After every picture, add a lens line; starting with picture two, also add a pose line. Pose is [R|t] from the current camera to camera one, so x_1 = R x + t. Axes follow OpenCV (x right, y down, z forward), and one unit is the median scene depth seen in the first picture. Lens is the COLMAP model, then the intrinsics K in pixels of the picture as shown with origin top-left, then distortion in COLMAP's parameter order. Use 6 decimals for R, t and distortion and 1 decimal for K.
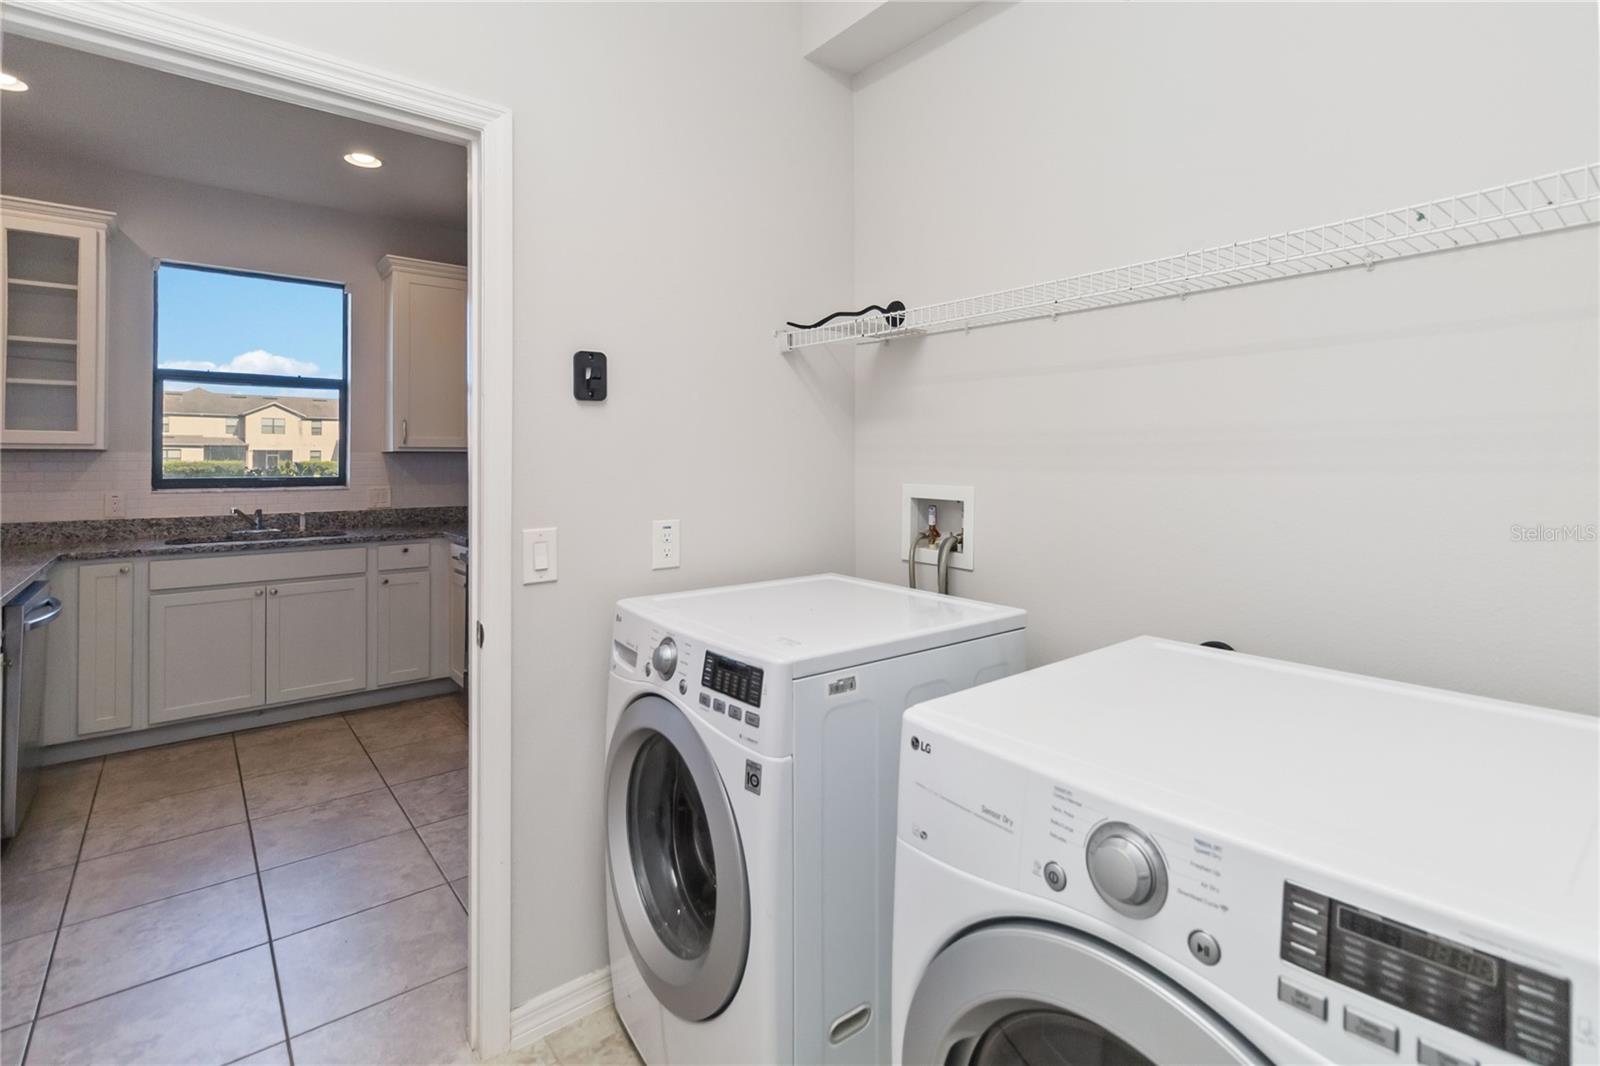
lens RADIAL K [[751.4, 0, 807.5], [0, 751.4, 451.9], [0, 0, 1]] dist [-0.000959, 0.000585]
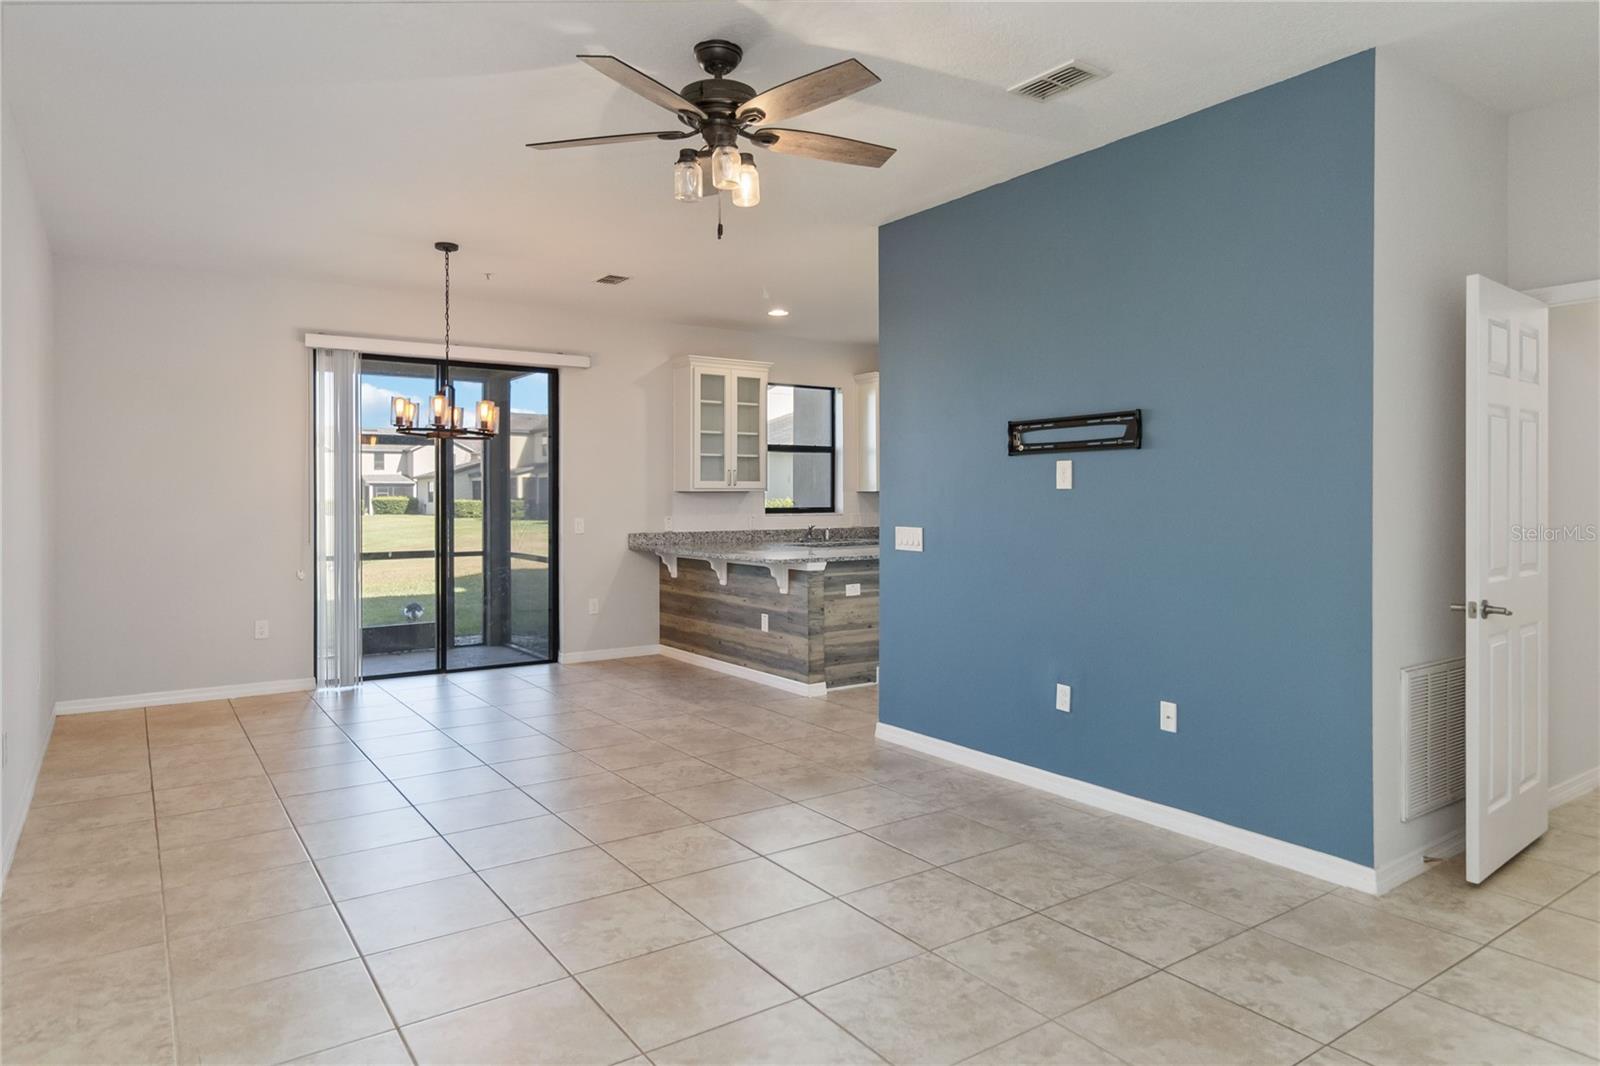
lens RADIAL K [[985.0, 0, 803.7], [0, 985.0, 504.1], [0, 0, 1]] dist [0.001709, -0.001123]
pose [[0.996643, -0.003002, -0.081812, -0.579024], [0.004574, 0.999809, 0.019025, -0.015461], [0.081740, -0.019336, 0.996466, -1.258545]]
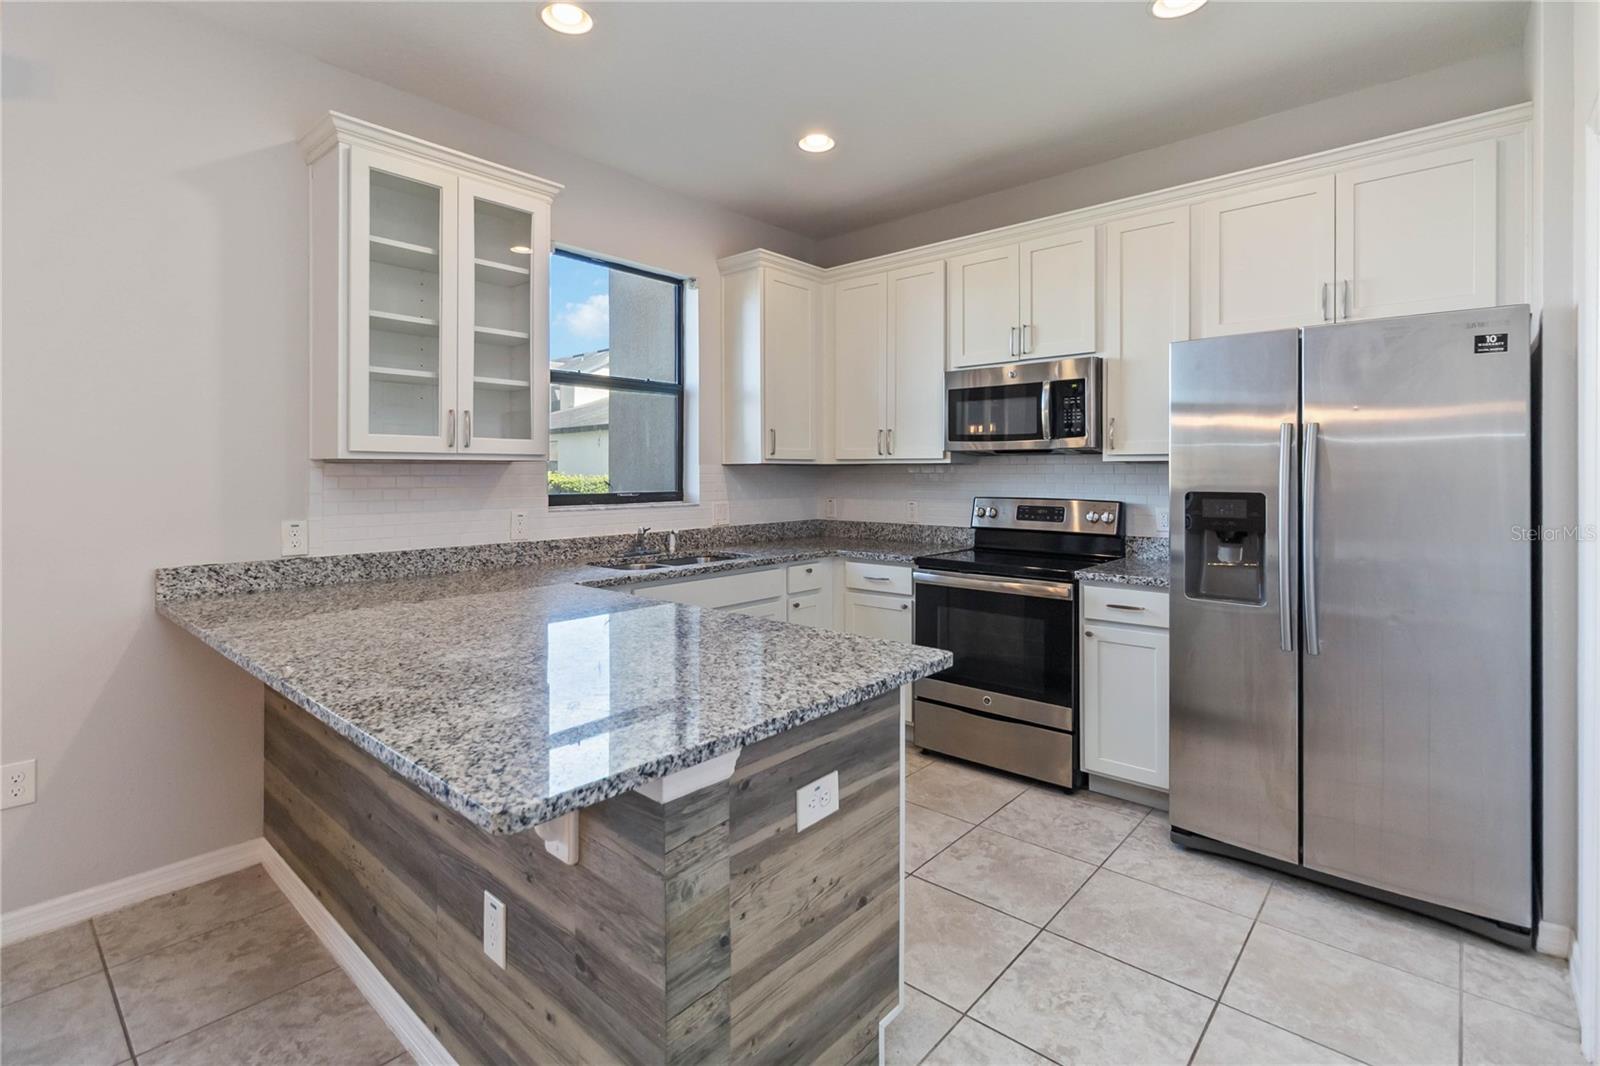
lens RADIAL K [[751.4, 0, 802.2], [0, 751.4, 472.8], [0, 0, 1]] dist [-0.000959, 0.000585]
pose [[0.987668, -0.002183, 0.156546, -0.699910], [0.000520, 0.999943, 0.010663, 0.001234], [-0.156561, -0.010450, 0.987613, 0.093197]]
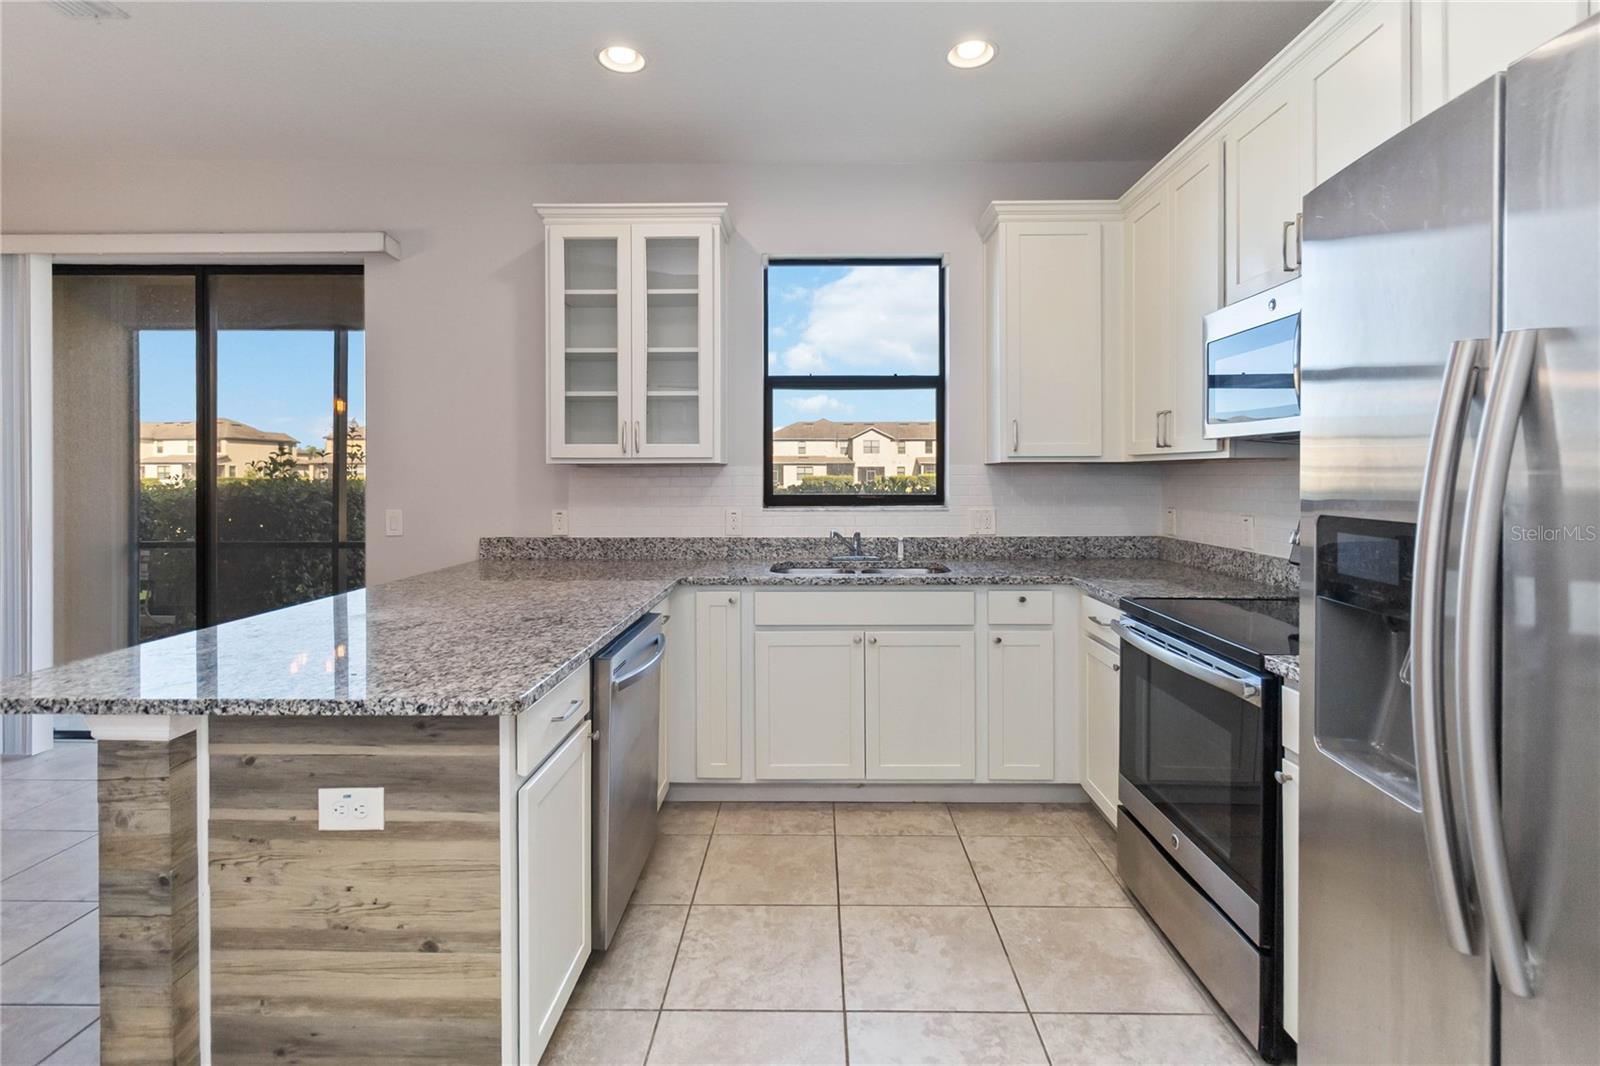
lens RADIAL K [[751.4, 0, 803.7], [0, 751.4, 474.2], [0, 0, 1]] dist [-0.000959, 0.000585]
pose [[0.759484, -0.002997, -0.650519, -0.230395], [0.009831, 0.999928, 0.006870, 0.004675], [0.650452, -0.011613, 0.759459, 0.325632]]
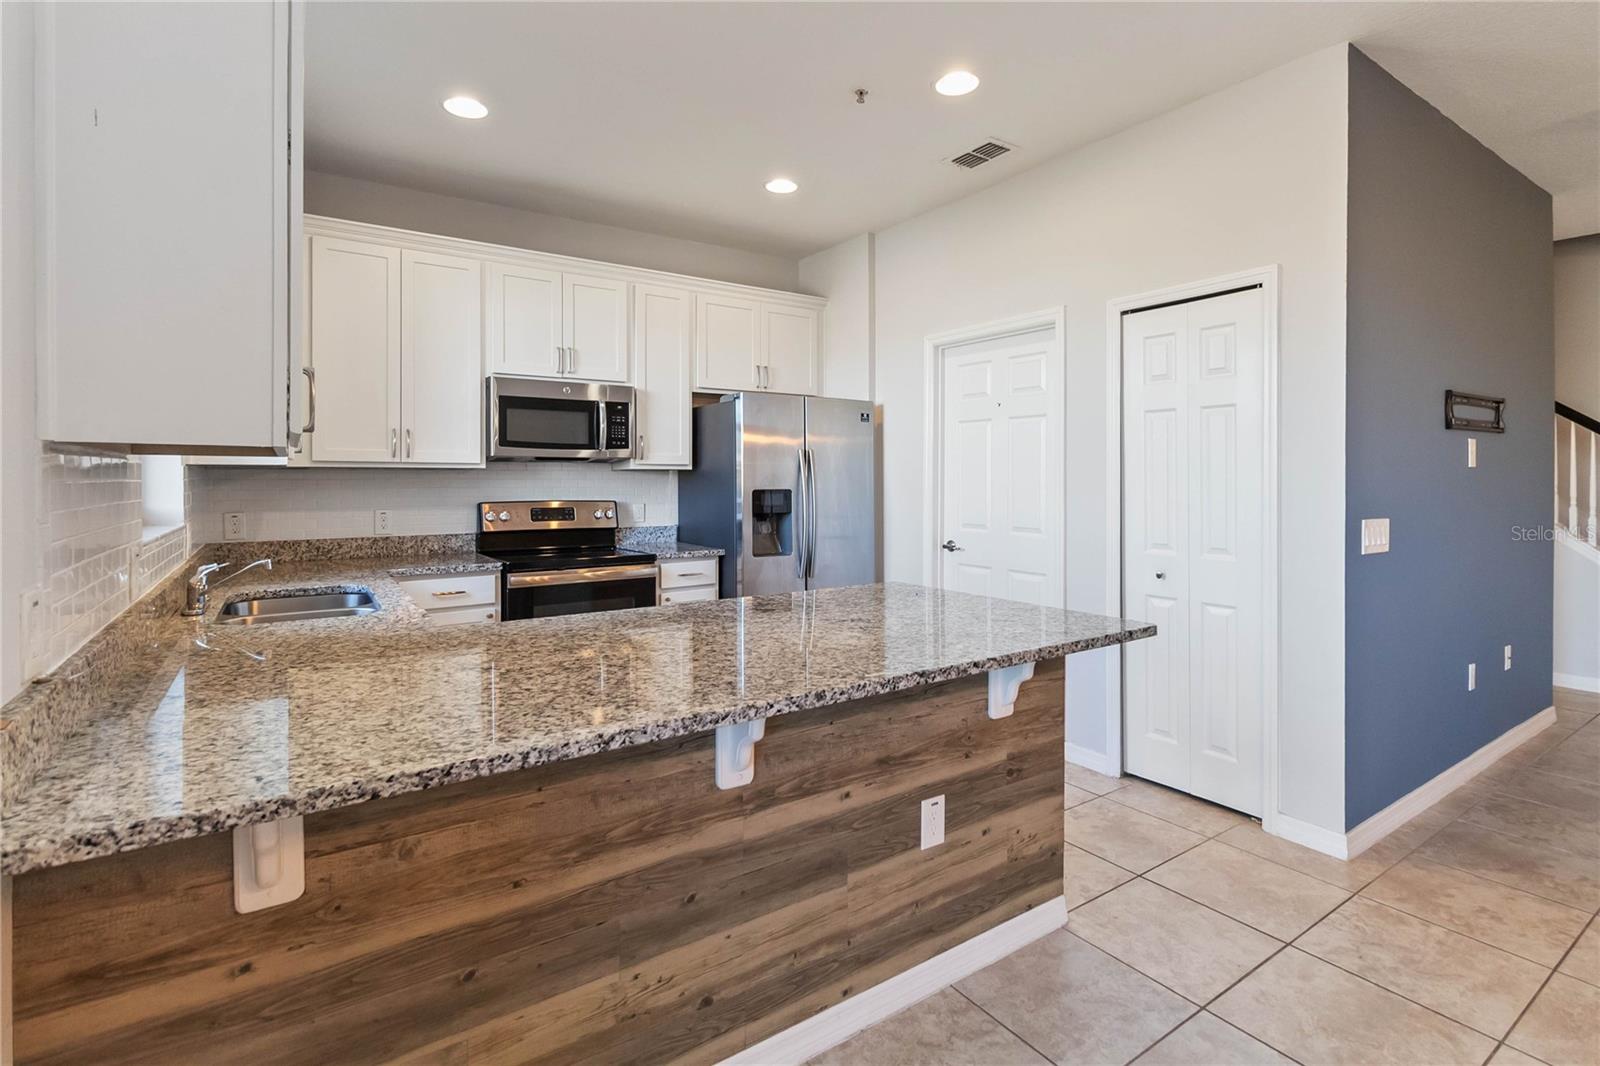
lens RADIAL K [[751.4, 0, 805.8], [0, 751.4, 496.8], [0, 0, 1]] dist [-0.000959, 0.000585]
pose [[0.093659, -0.024857, 0.995294, -1.278048], [-0.008057, 0.999637, 0.025723, 0.007559], [-0.995572, -0.010429, 0.093425, 0.519023]]
